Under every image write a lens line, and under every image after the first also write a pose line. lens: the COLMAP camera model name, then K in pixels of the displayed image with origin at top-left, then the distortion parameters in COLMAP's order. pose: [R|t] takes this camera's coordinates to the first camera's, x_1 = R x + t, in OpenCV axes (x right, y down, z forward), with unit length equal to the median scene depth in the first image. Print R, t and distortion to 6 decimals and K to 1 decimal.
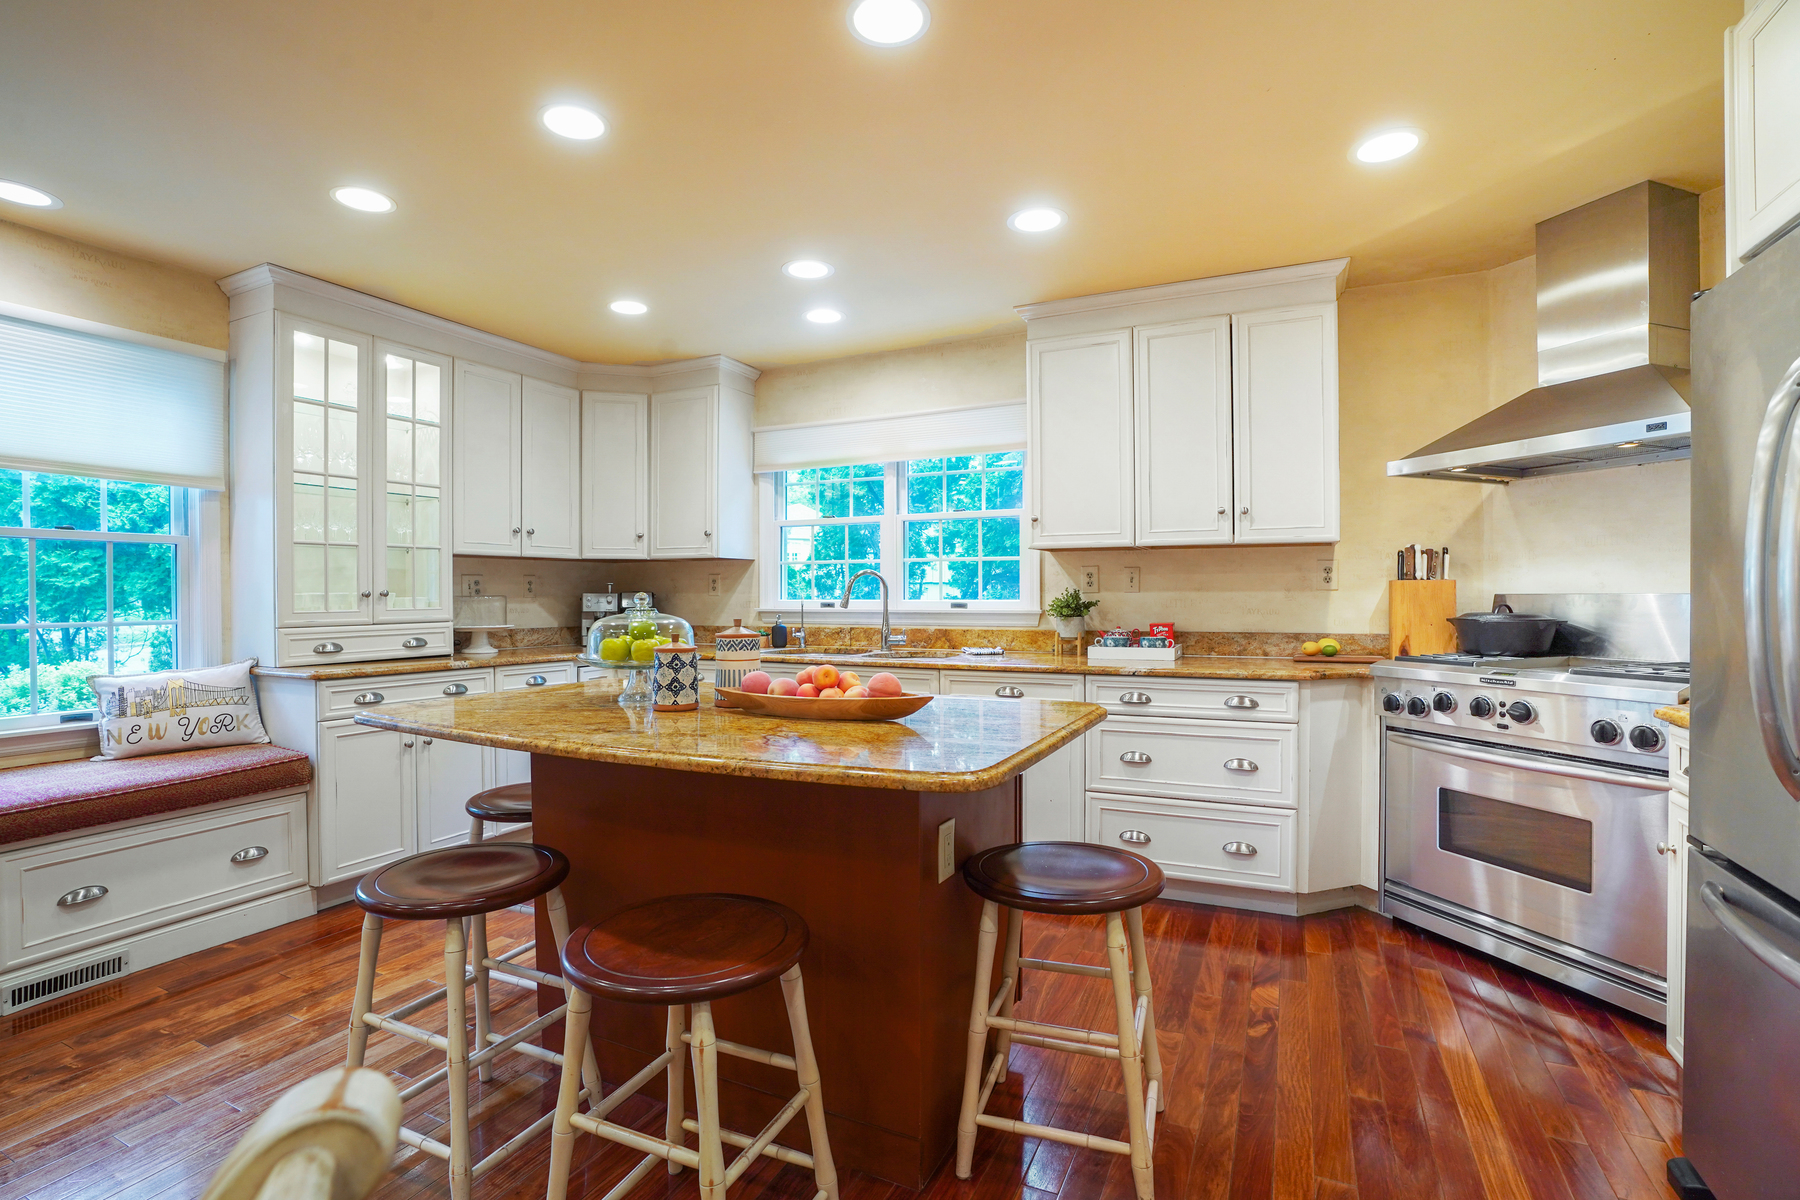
lens RADIAL K [[831.9, 0, 893.7], [0, 831.9, 602.5], [0, 0, 1]] dist [-0.050989, 0.011291]
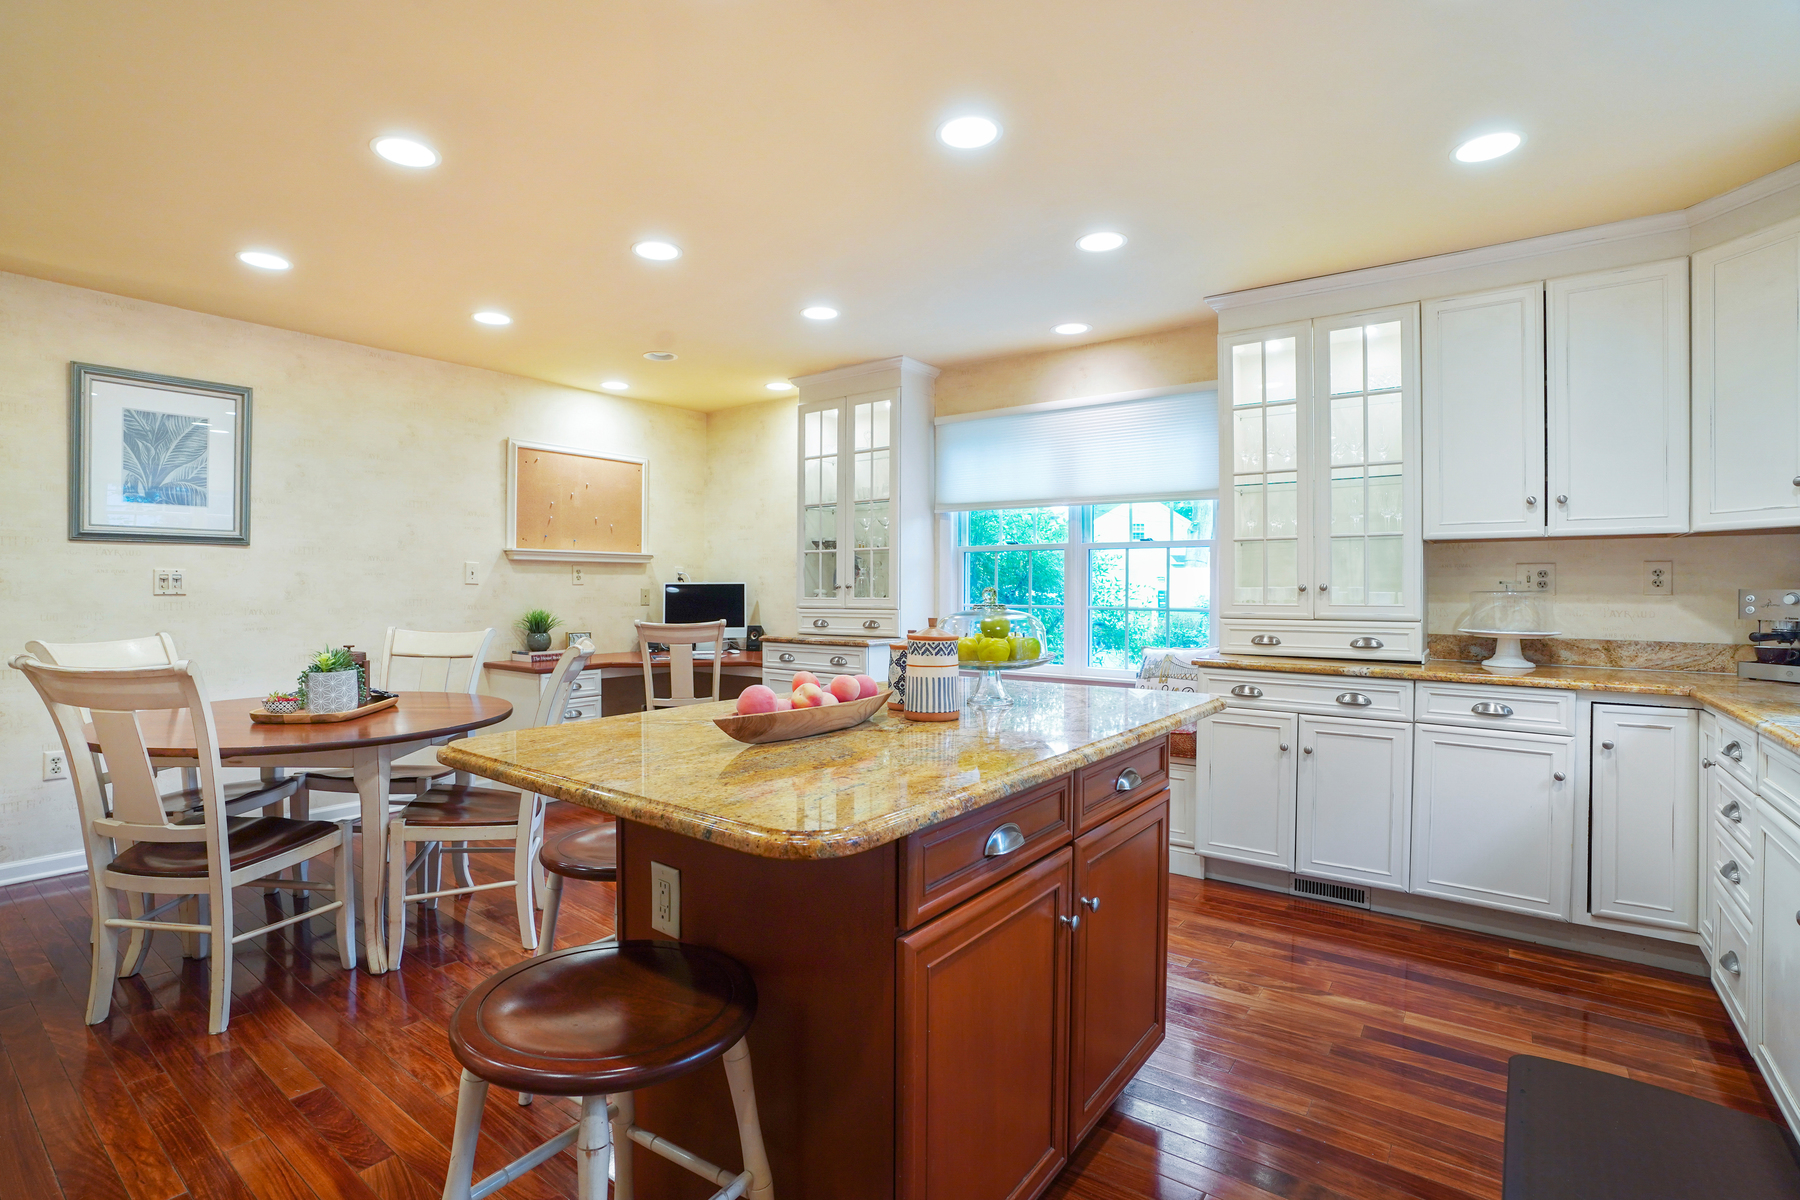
lens RADIAL K [[831.9, 0, 891.6], [0, 831.9, 598.7], [0, 0, 1]] dist [-0.050989, 0.011291]
pose [[-0.180895, 0.015107, -0.983386, 0.381178], [-0.013224, 0.999754, 0.017791, -0.007863], [0.983413, 0.016222, -0.180651, 0.653392]]
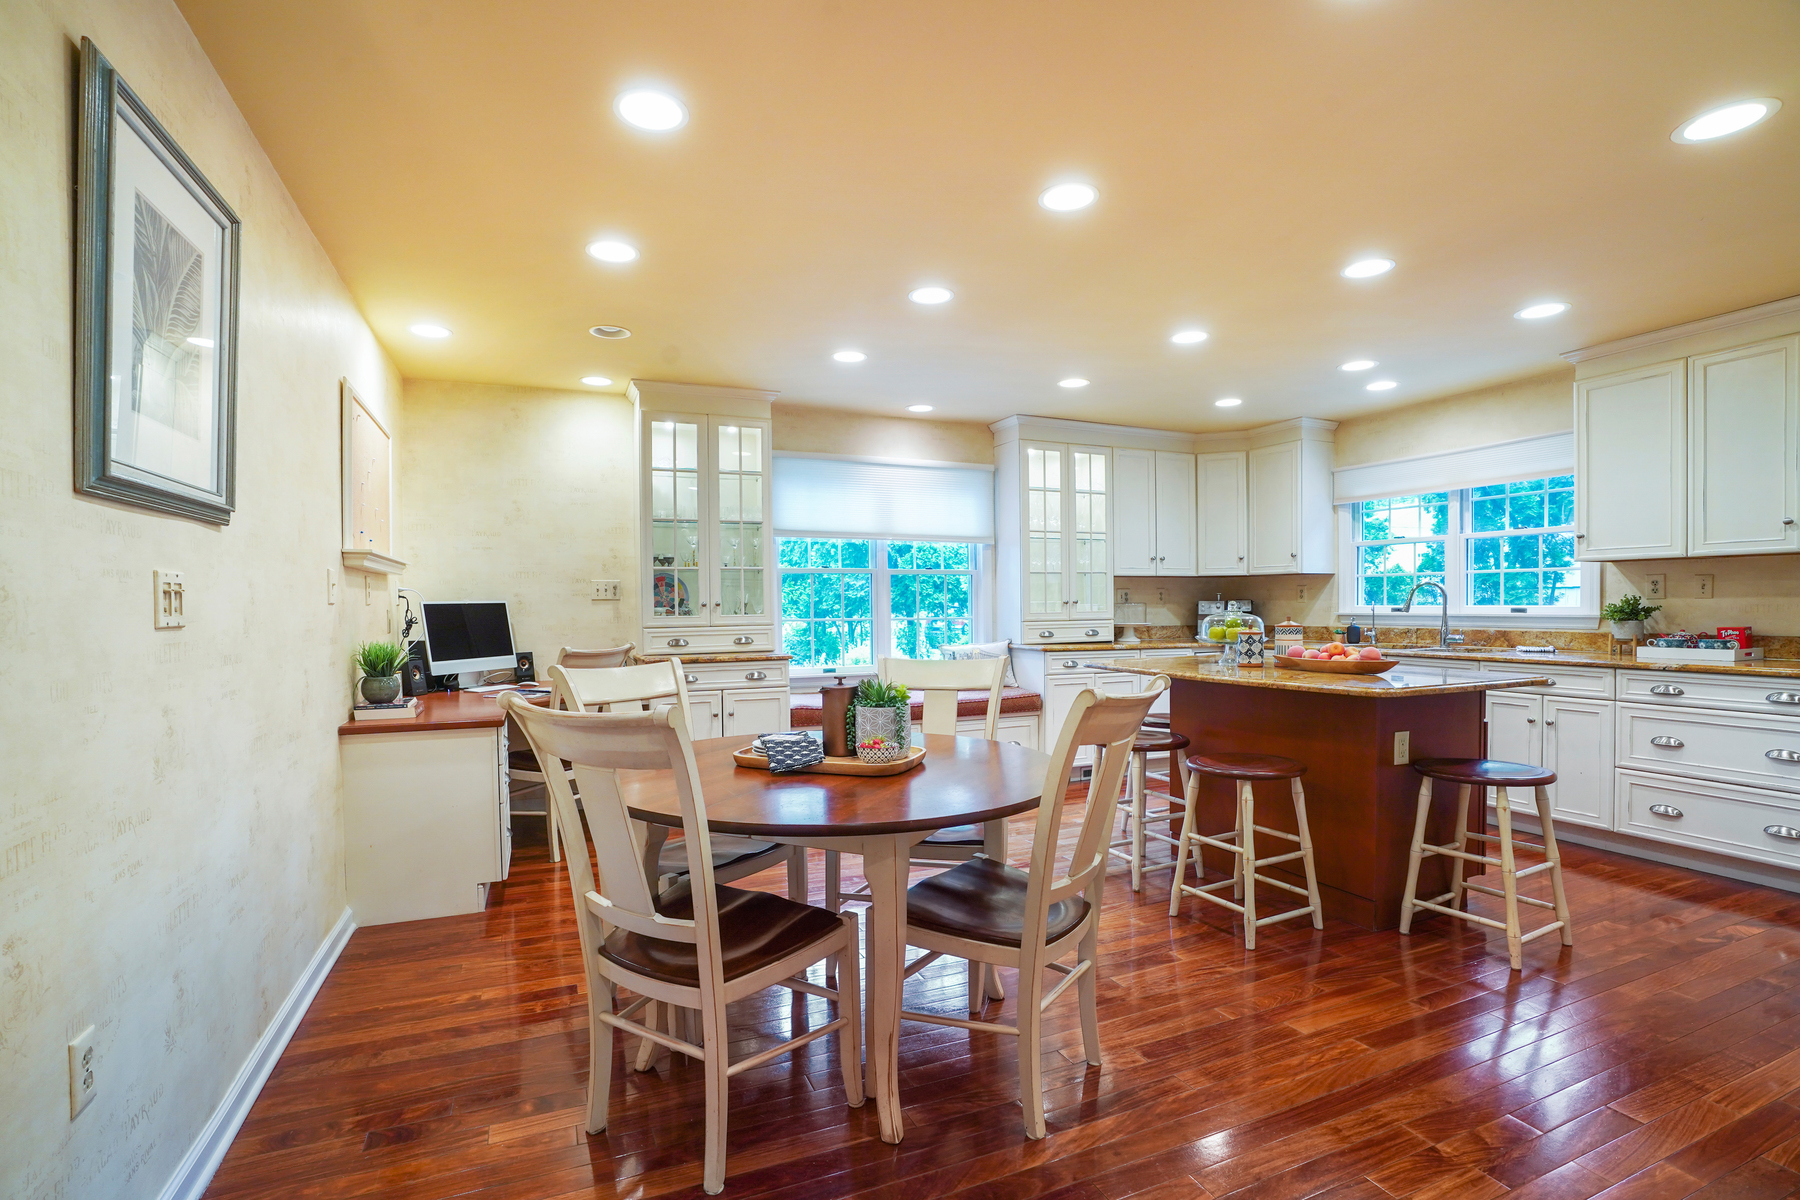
lens RADIAL K [[831.9, 0, 887.5], [0, 831.9, 608.3], [0, 0, 1]] dist [-0.050989, 0.011291]
pose [[0.751221, 0.001632, -0.660048, 0.175935], [-0.002431, 0.999997, -0.000295, 0.003482], [0.660046, 0.001827, 0.751223, -0.463862]]
